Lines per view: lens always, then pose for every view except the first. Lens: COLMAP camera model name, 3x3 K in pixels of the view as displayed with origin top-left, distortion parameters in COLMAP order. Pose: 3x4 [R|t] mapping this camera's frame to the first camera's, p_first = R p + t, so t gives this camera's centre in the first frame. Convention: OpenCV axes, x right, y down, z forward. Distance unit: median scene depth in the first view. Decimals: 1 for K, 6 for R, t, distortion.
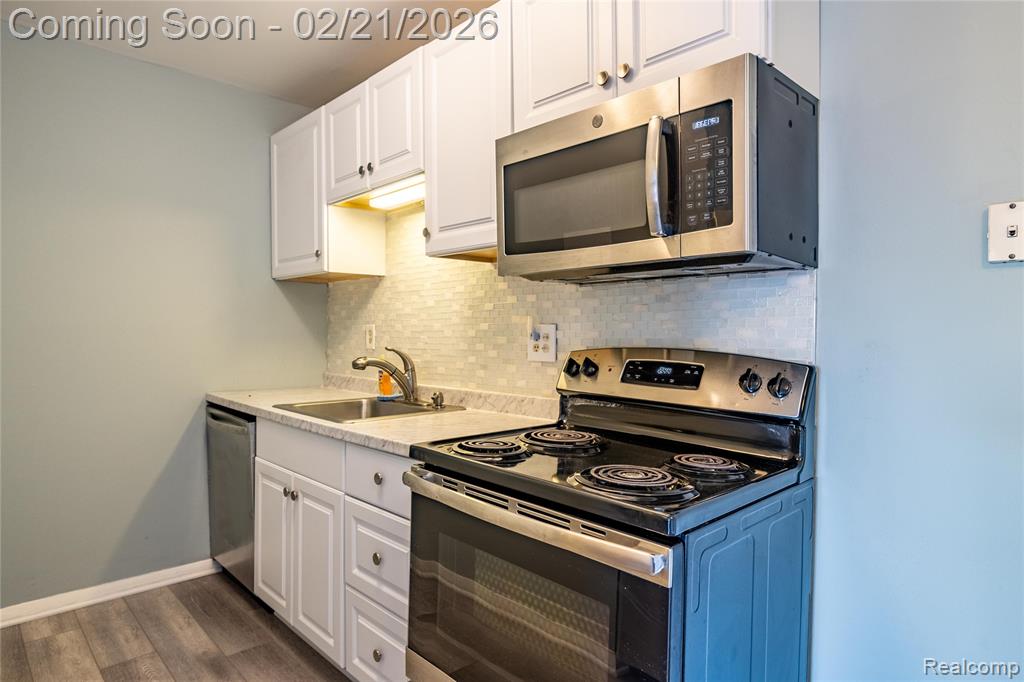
lens RADIAL K [[587.9, 0, 511.7], [0, 587.9, 339.7], [0, 0, 1]] dist [0.001249, -0.000078]
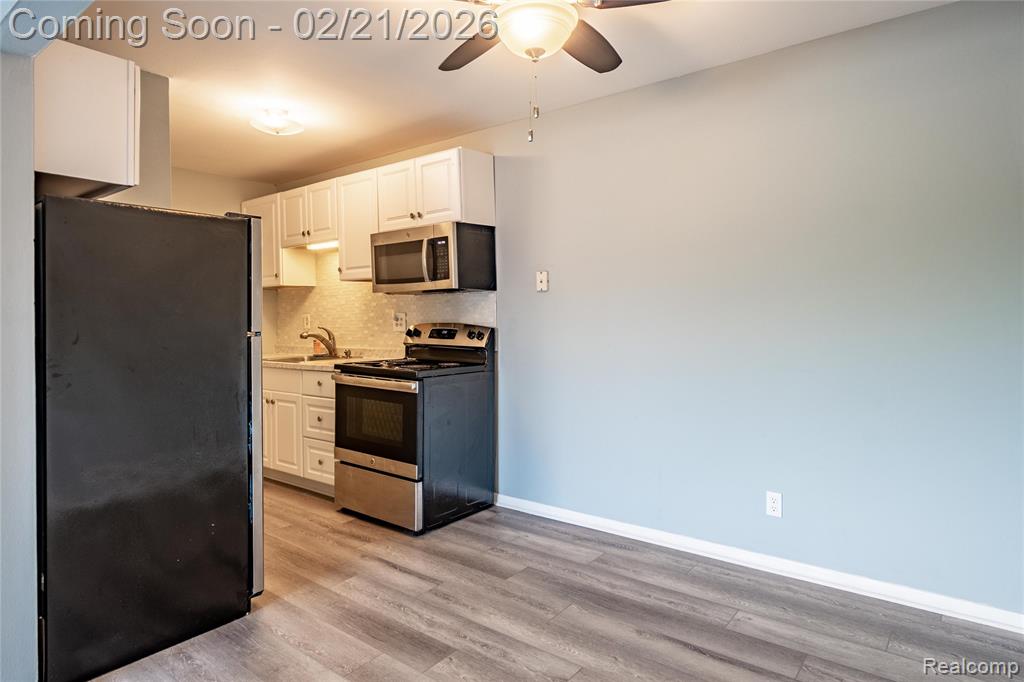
lens RADIAL K [[587.9, 0, 538.4], [0, 587.9, 318.6], [0, 0, 1]] dist [0.001249, -0.000078]
pose [[0.984133, -0.020067, 0.176292, 0.181575], [0.021402, 0.999755, -0.005680, 0.015983], [-0.176134, 0.009363, 0.984322, -1.204771]]
